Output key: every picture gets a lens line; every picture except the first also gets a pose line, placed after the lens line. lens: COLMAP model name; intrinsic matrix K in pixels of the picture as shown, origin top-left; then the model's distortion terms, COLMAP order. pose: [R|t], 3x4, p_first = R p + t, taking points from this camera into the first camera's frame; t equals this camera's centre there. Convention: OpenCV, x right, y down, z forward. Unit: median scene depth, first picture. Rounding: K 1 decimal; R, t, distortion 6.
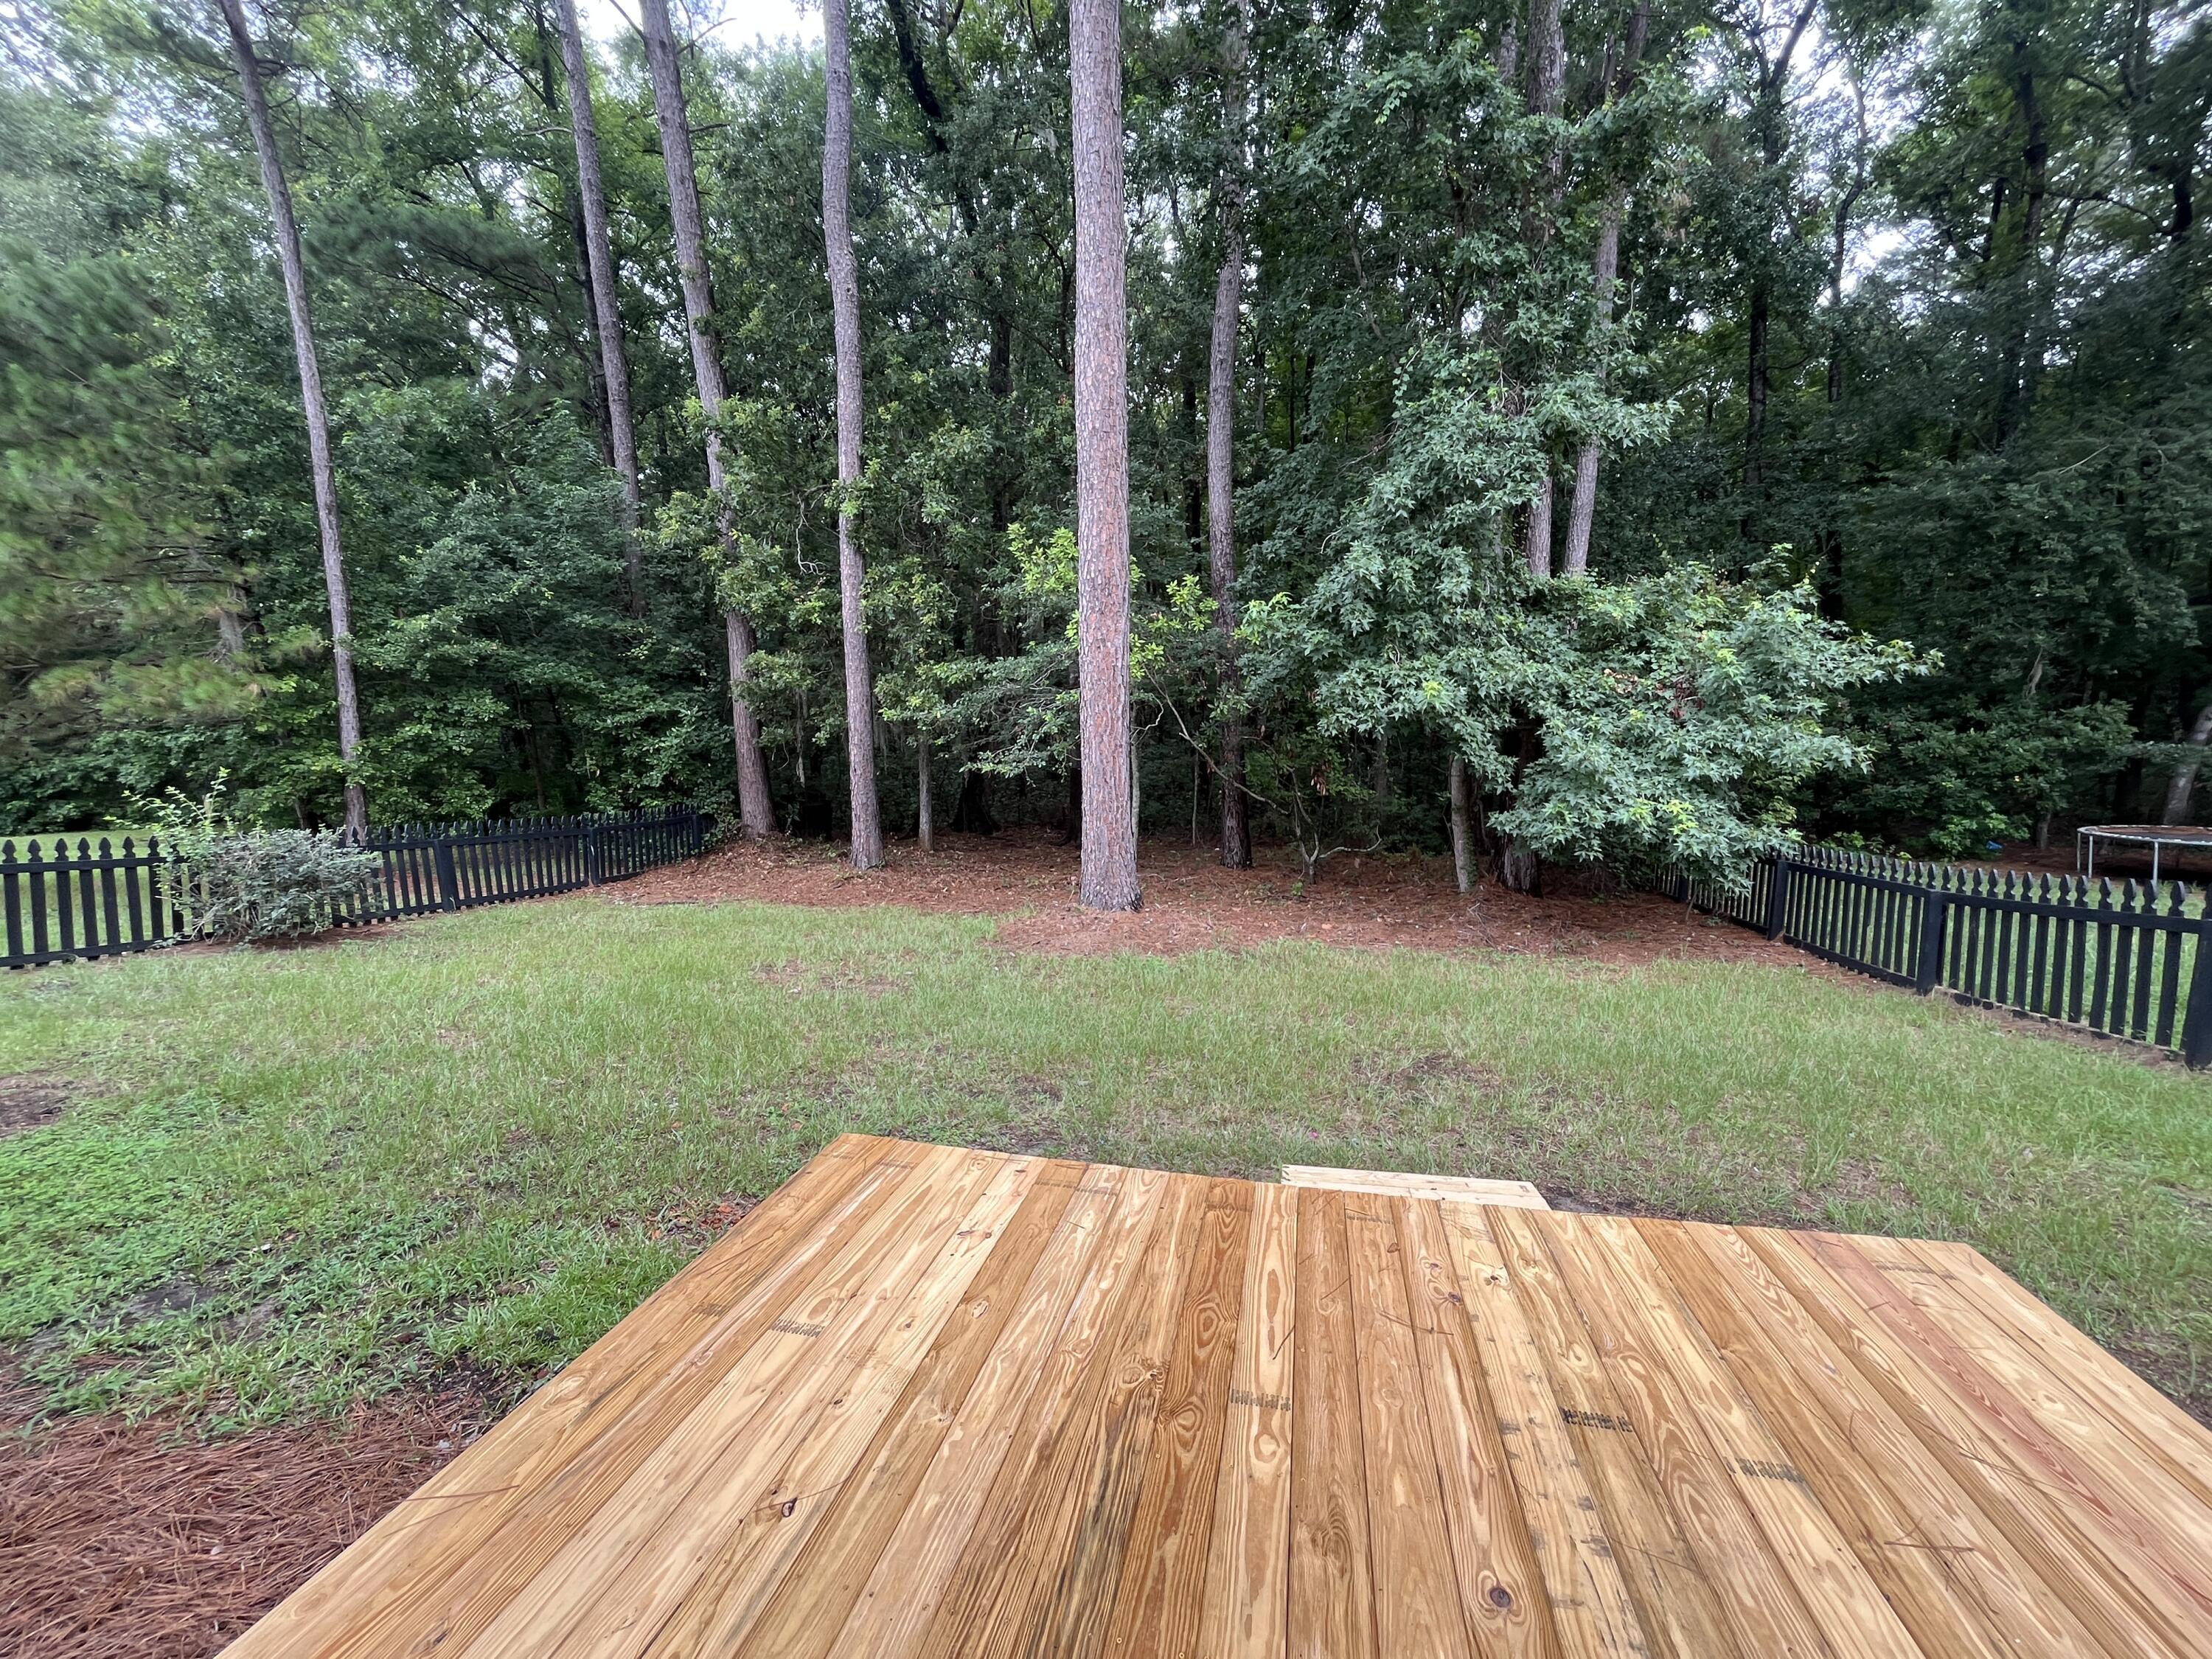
lens RADIAL K [[911.5, 0, 1115.2], [0, 911.5, 816.4], [0, 0, 1]] dist [-0.001500, 0.001552]
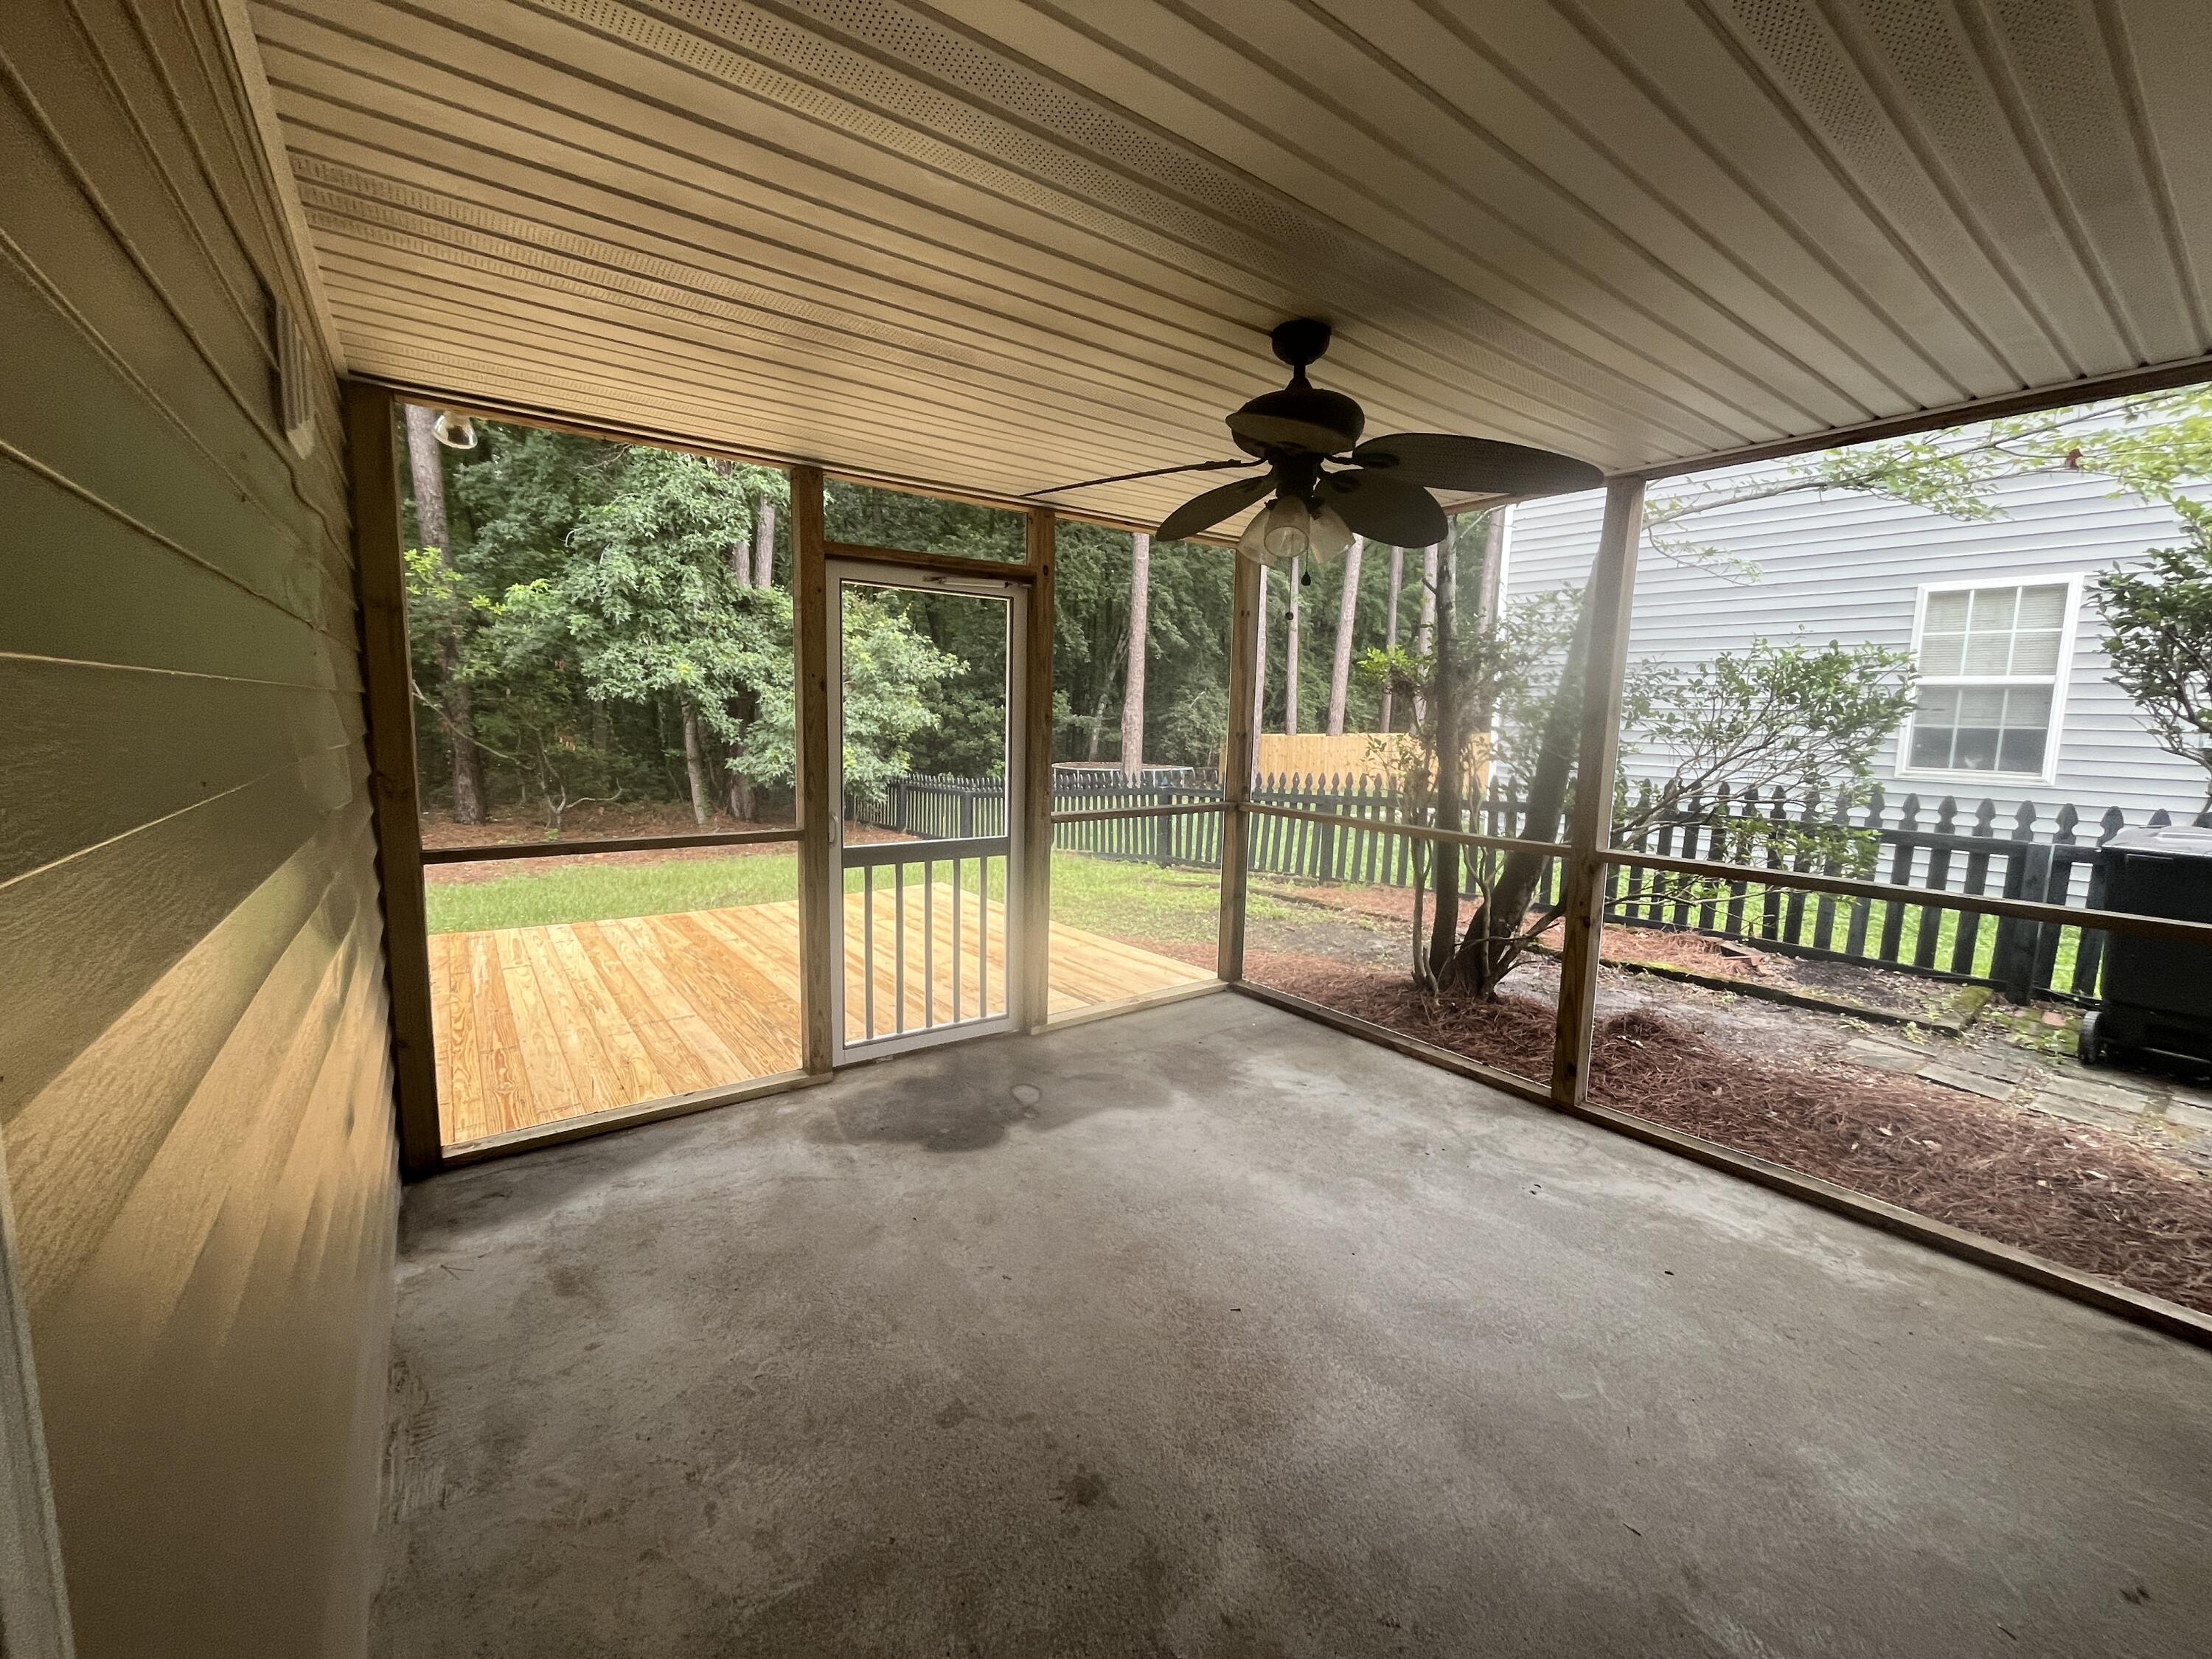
lens RADIAL K [[911.5, 0, 1110.2], [0, 911.5, 827.5], [0, 0, 1]] dist [-0.001500, 0.001552]
pose [[0.667348, -0.078182, 0.740631, -0.245703], [0.041846, 0.996840, 0.067522, 0.032289], [-0.743569, -0.014068, 0.668511, -0.384232]]
